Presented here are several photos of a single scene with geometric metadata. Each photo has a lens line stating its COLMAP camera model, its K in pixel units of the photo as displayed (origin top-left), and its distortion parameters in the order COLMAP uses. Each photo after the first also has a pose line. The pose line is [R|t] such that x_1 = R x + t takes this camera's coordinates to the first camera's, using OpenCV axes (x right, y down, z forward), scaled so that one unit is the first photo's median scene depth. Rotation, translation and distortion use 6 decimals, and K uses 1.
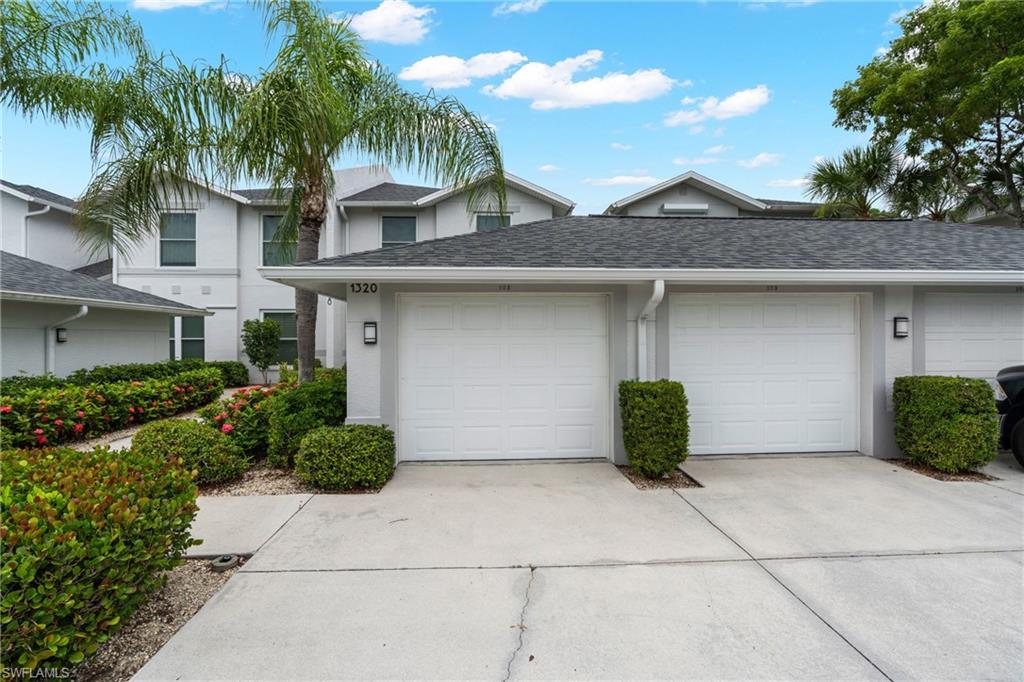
lens RADIAL K [[494.1, 0, 507.8], [0, 494.1, 333.3], [0, 0, 1]] dist [-0.002156, 0.000627]
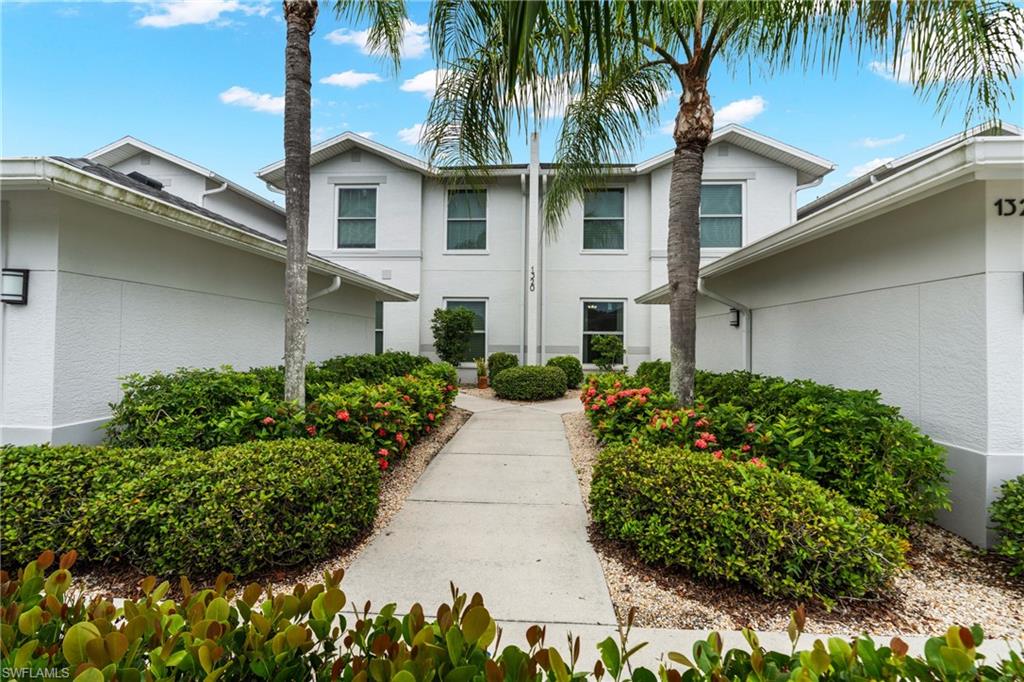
lens RADIAL K [[487.7, 0, 505.8], [0, 487.7, 331.4], [0, 0, 1]] dist [0.000507, 0.000469]
pose [[0.992596, 0.012407, -0.120829, -0.293225], [-0.013783, 0.999849, -0.010556, 0.019804], [0.120680, 0.012143, 0.992617, 0.162394]]
